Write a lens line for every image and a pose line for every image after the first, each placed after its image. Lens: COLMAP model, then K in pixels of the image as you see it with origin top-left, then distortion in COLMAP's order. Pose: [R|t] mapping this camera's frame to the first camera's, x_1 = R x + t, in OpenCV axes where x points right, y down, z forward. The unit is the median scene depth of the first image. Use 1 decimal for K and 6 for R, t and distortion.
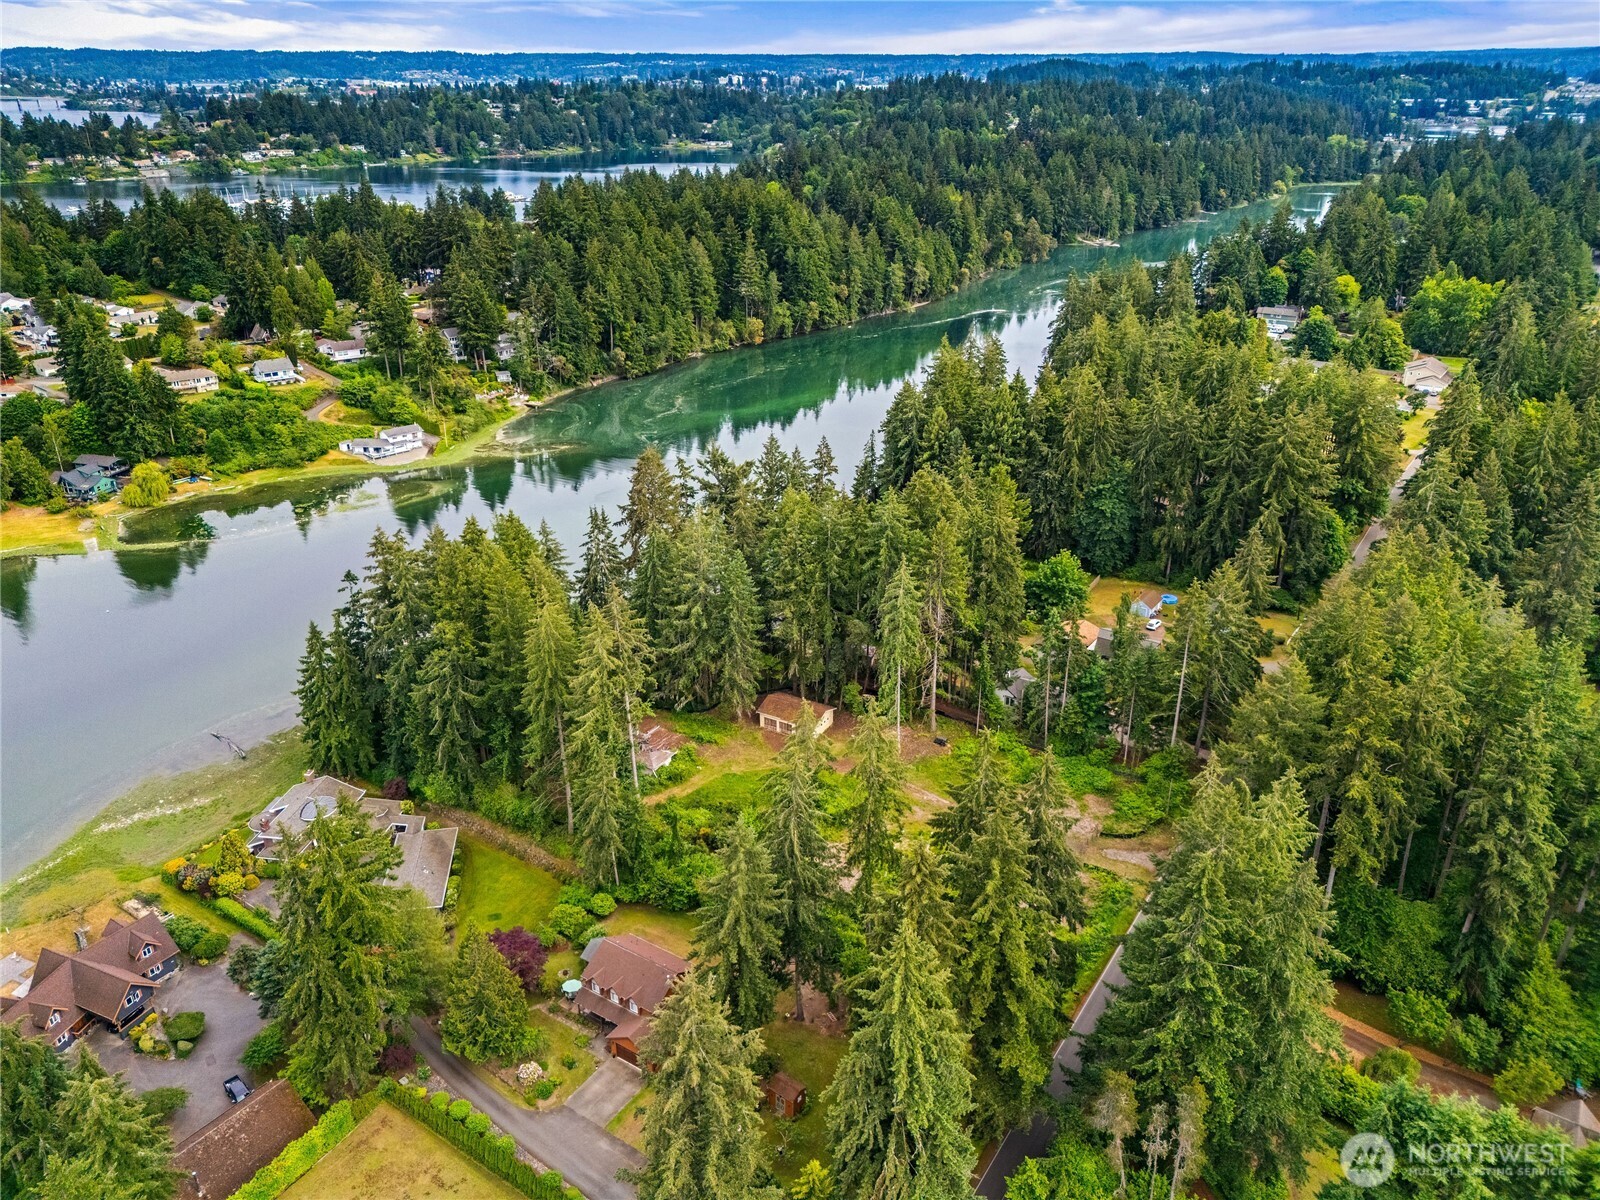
lens RADIAL K [[1171.4, 0, 809.1], [0, 1171.4, 609.1], [0, 0, 1]] dist [0.056573, -0.043780]
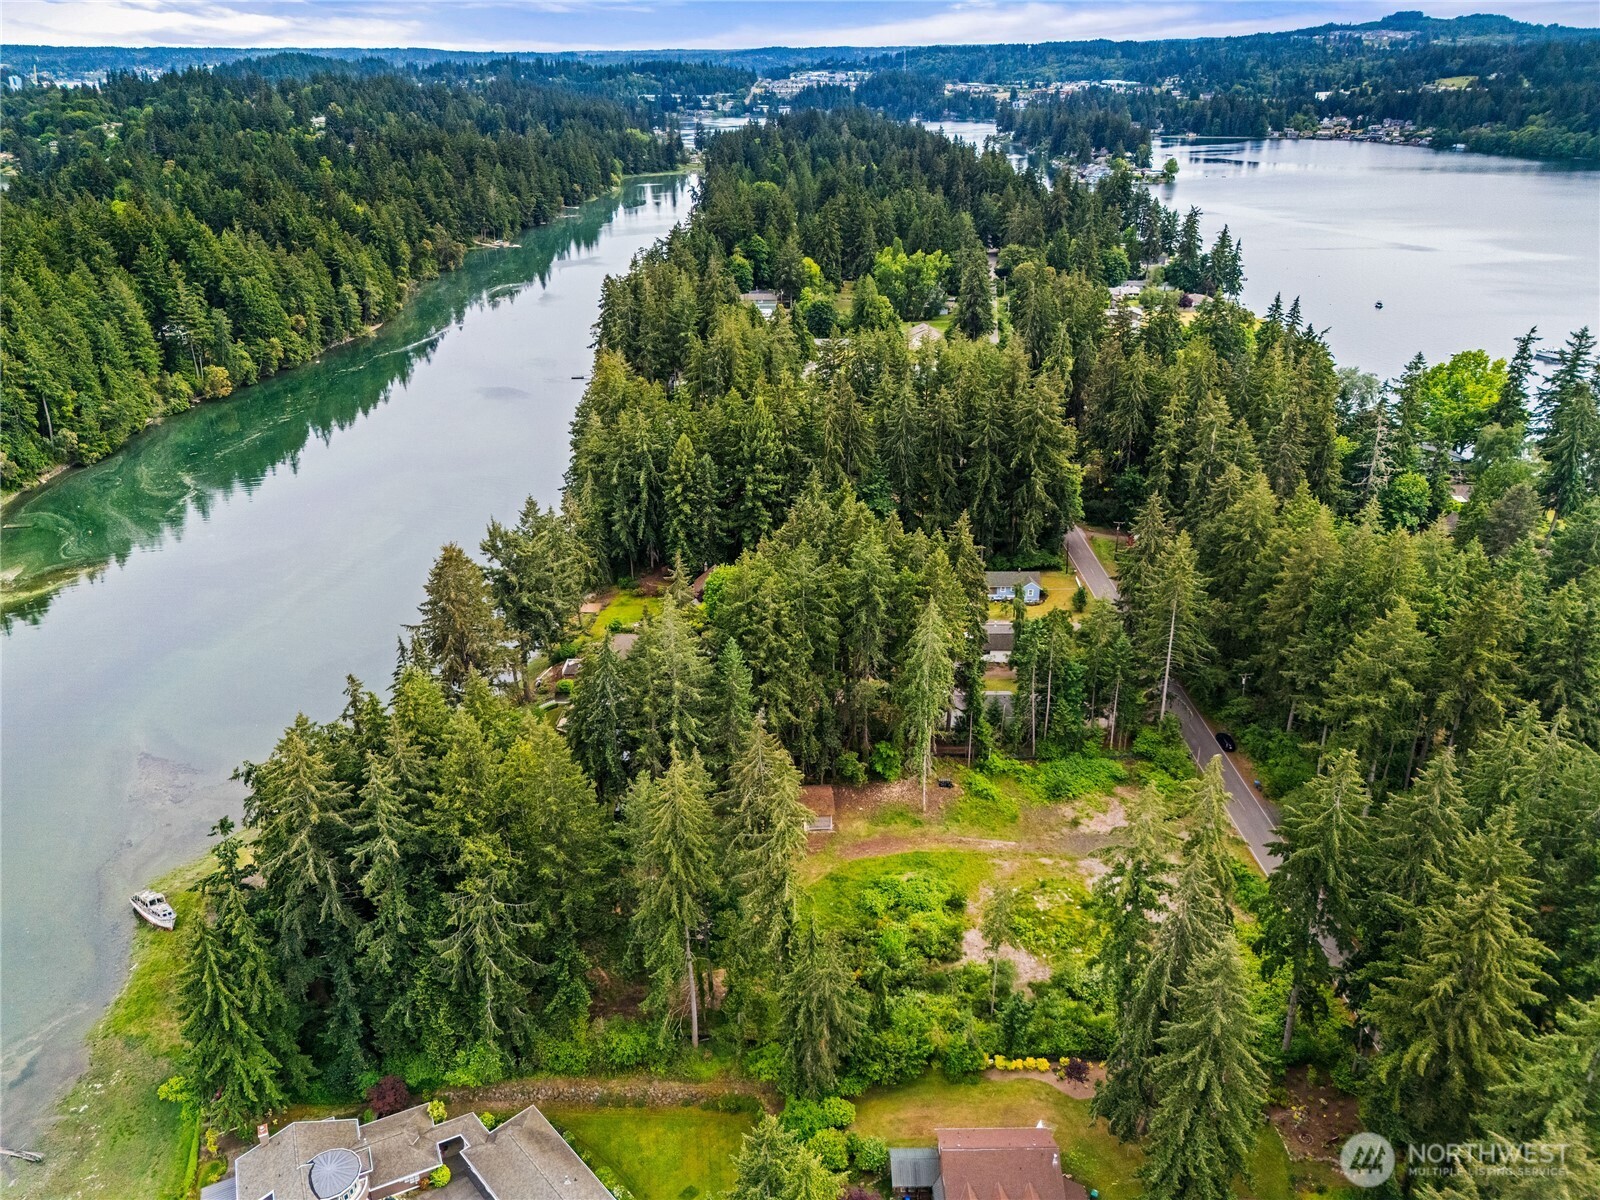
lens RADIAL K [[1171.4, 0, 802.4], [0, 1171.4, 601.7], [0, 0, 1]] dist [0.056573, -0.043780]
pose [[0.829135, -0.235950, 0.506816, -0.151881], [0.237258, 0.969391, 0.063158, -0.040764], [-0.506205, 0.067880, 0.859738, 0.088622]]
